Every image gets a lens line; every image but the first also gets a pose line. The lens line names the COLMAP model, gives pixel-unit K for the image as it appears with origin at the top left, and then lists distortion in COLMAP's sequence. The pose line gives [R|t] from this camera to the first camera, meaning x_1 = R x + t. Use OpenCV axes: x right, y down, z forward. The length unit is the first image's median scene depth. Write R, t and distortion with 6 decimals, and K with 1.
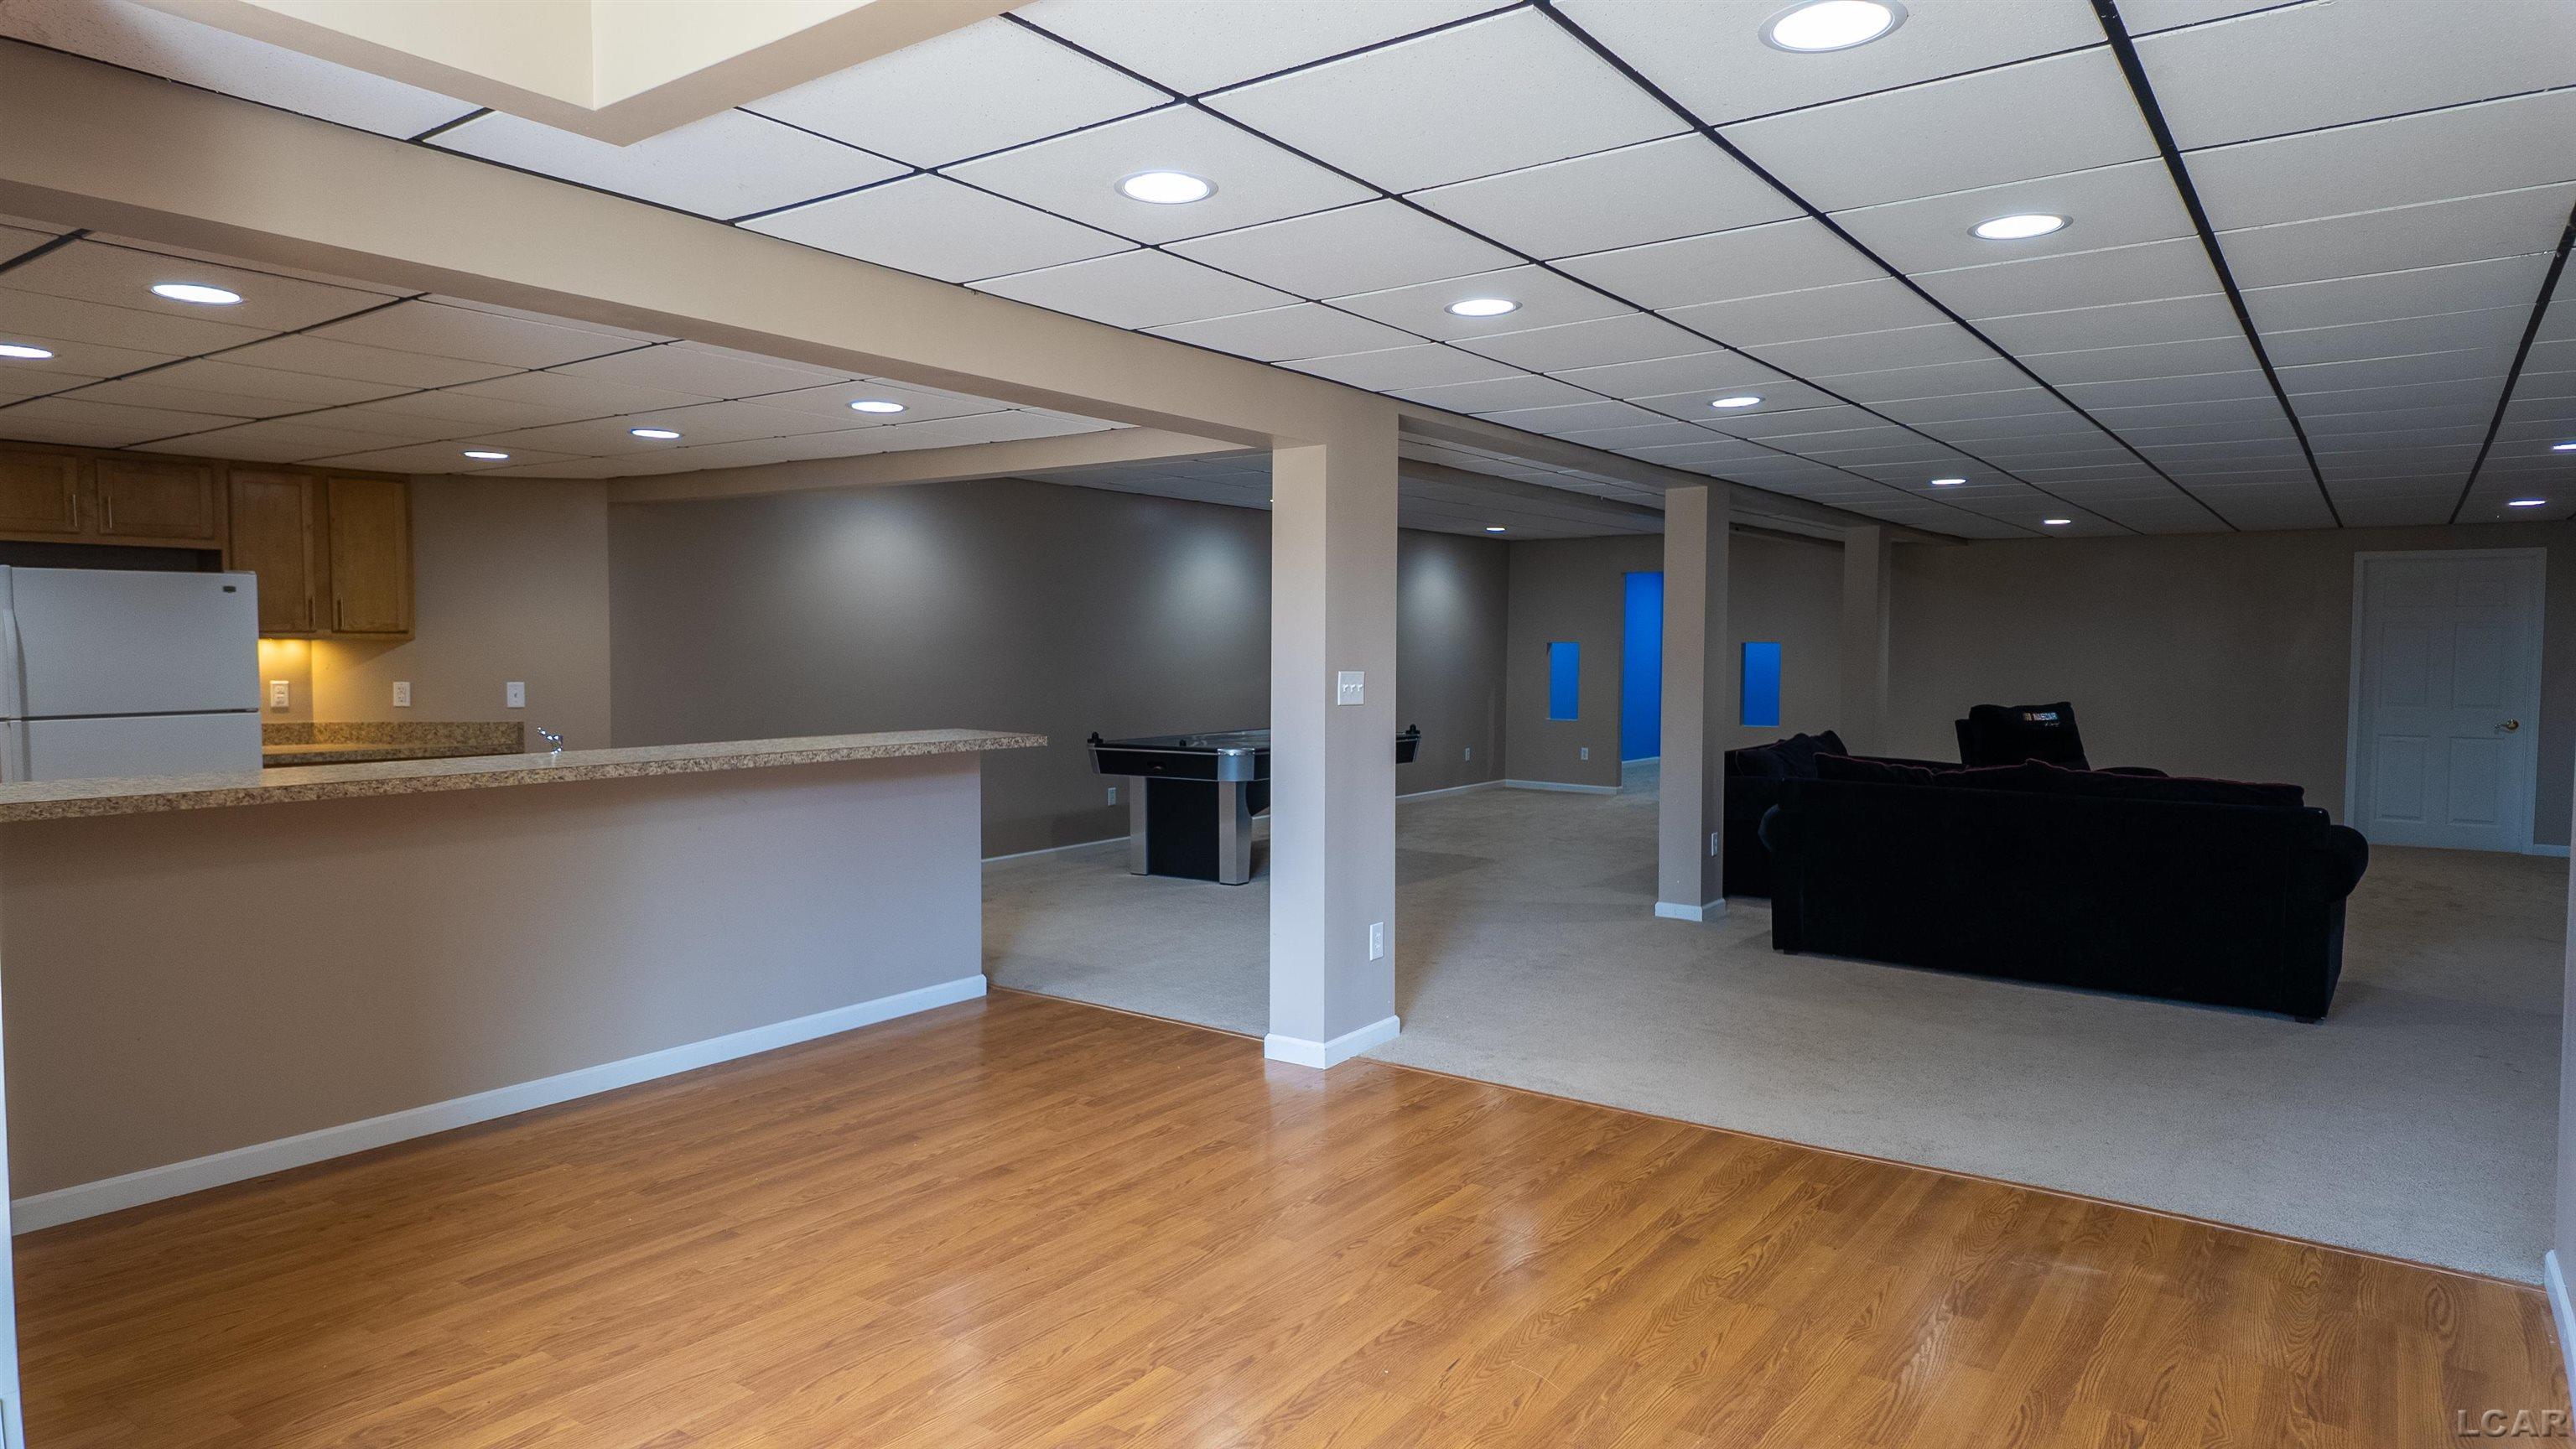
lens RADIAL K [[1492.4, 0, 1288.0], [0, 1492.4, 724.5], [0, 0, 1]] dist [0.101217, -0.130089]
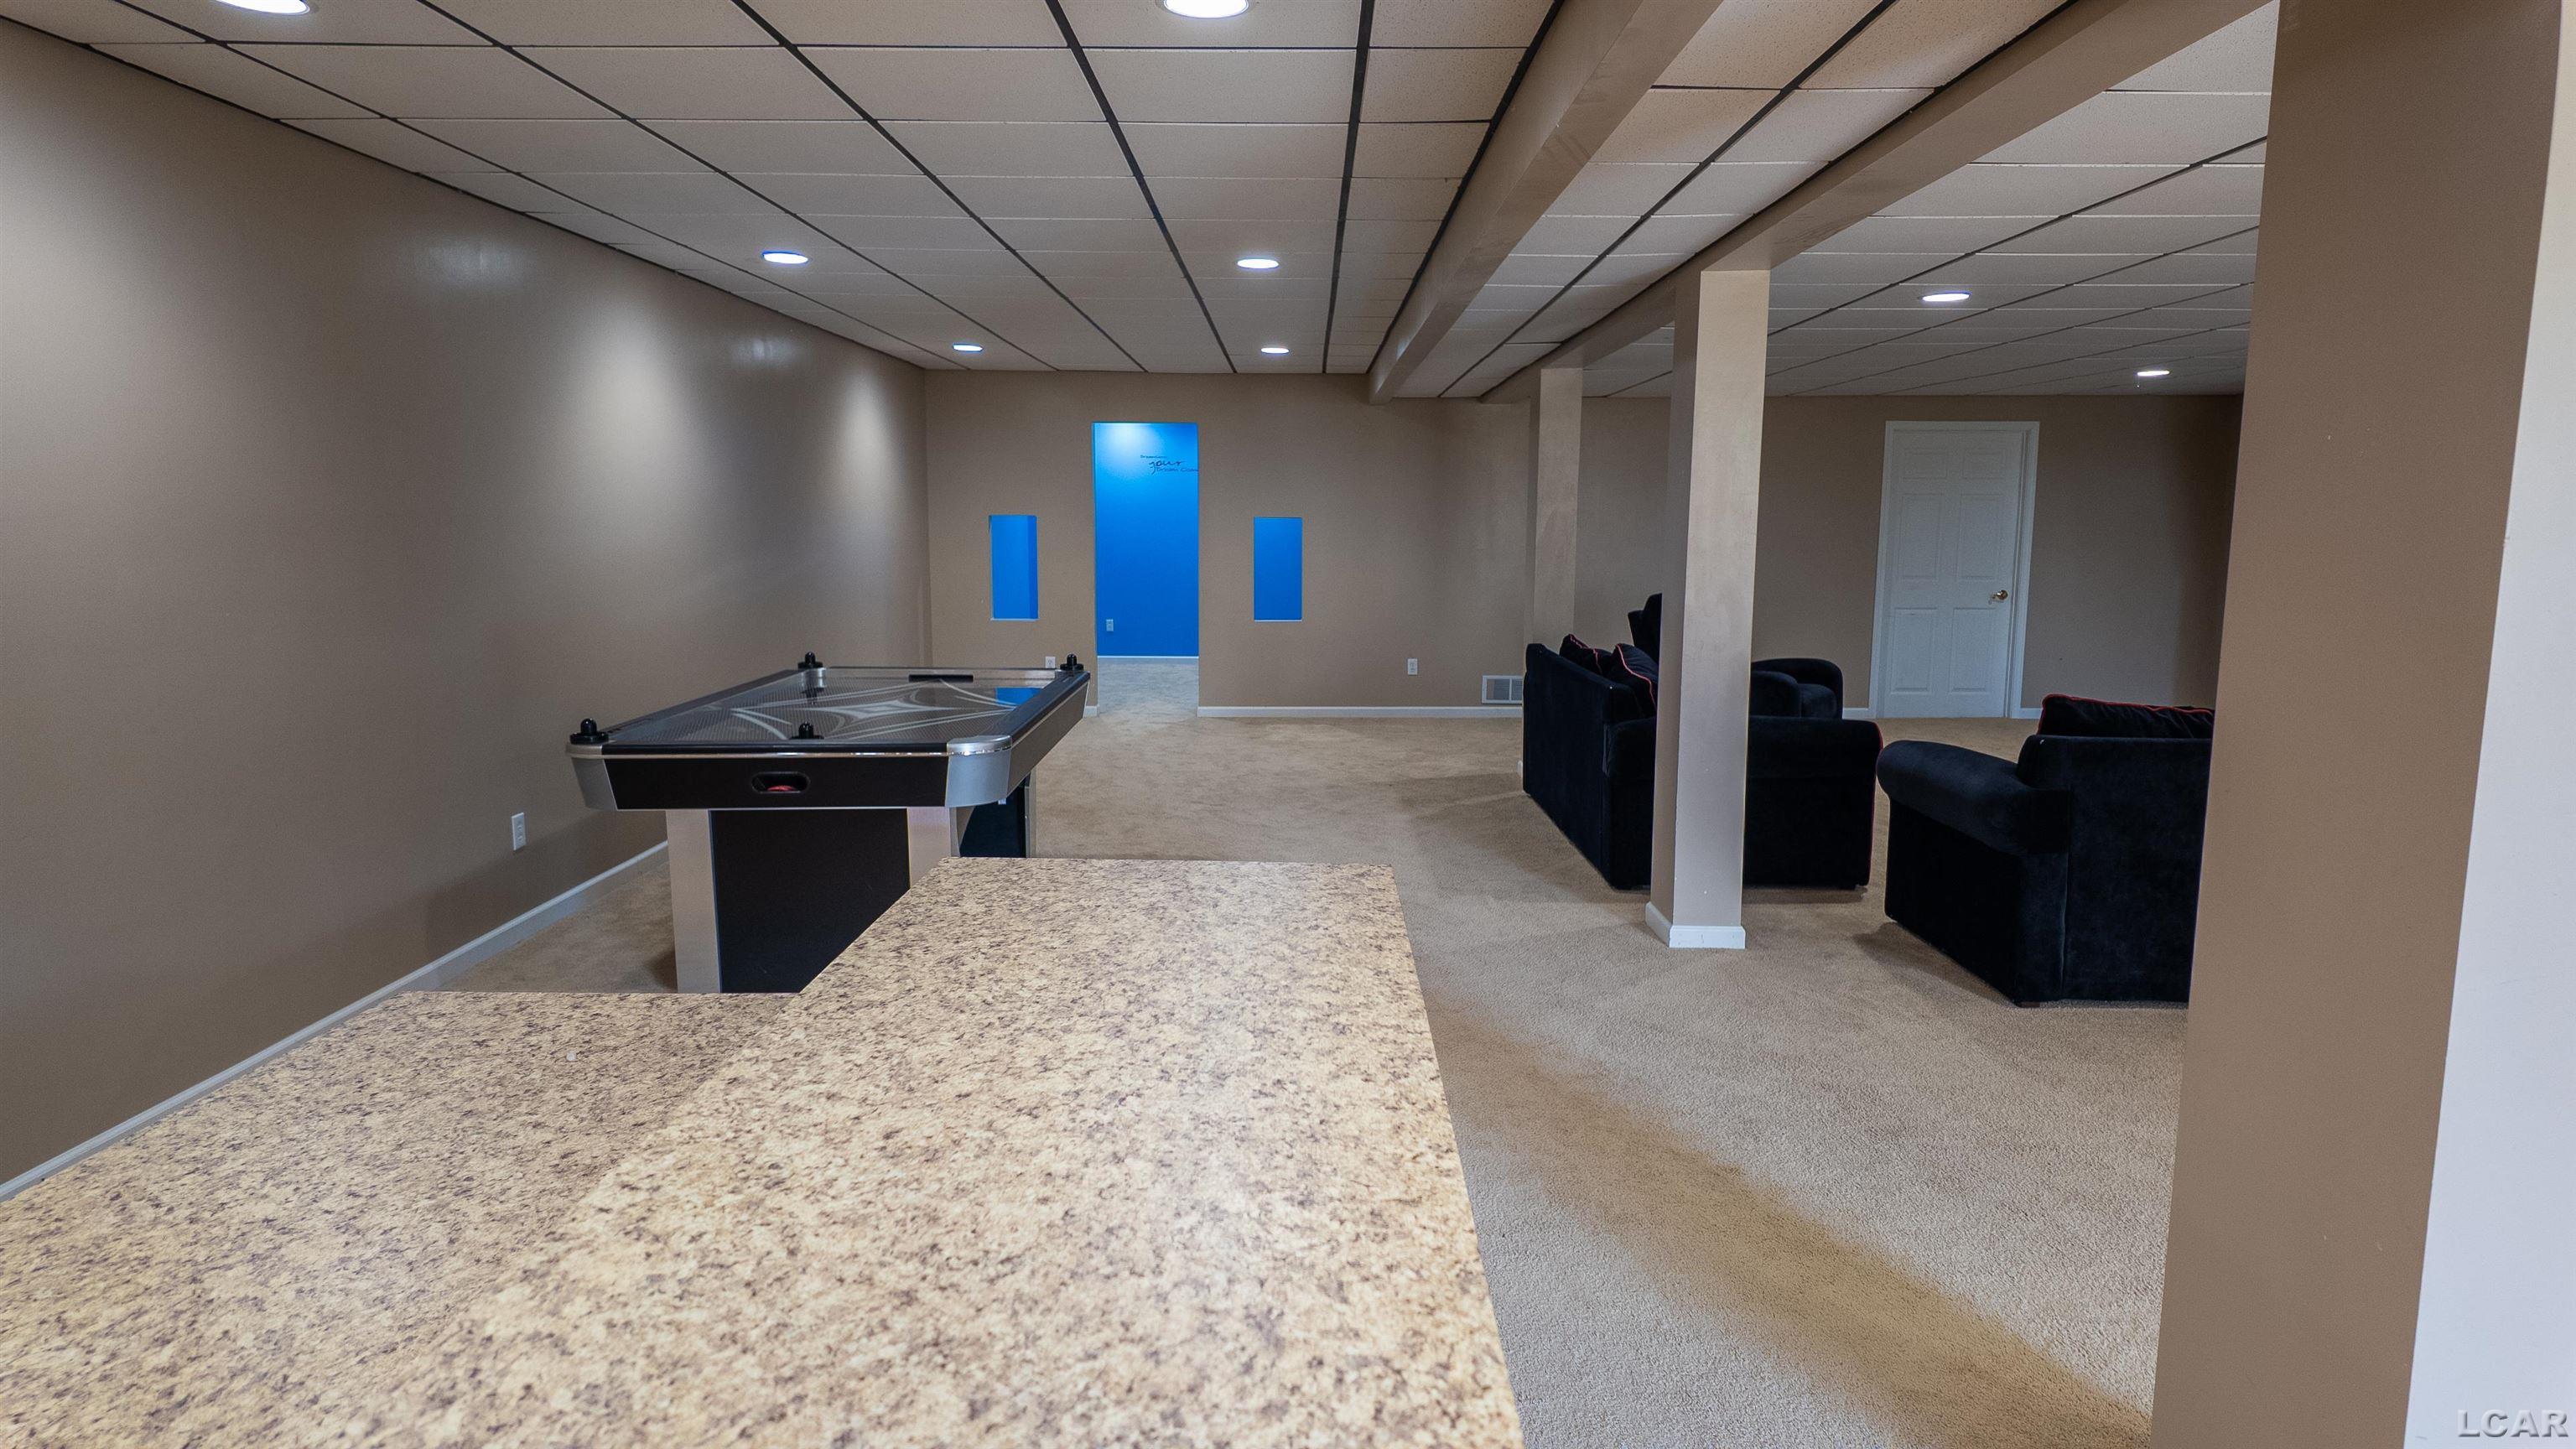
lens RADIAL K [[1492.4, 0, 1288.0], [0, 1492.4, 724.5], [0, 0, 1]] dist [0.101217, -0.130089]
pose [[0.794259, -0.083363, 0.601834, -0.215541], [0.028462, 0.994560, 0.100200, -0.030620], [-0.606913, -0.062455, 0.792311, 0.472844]]
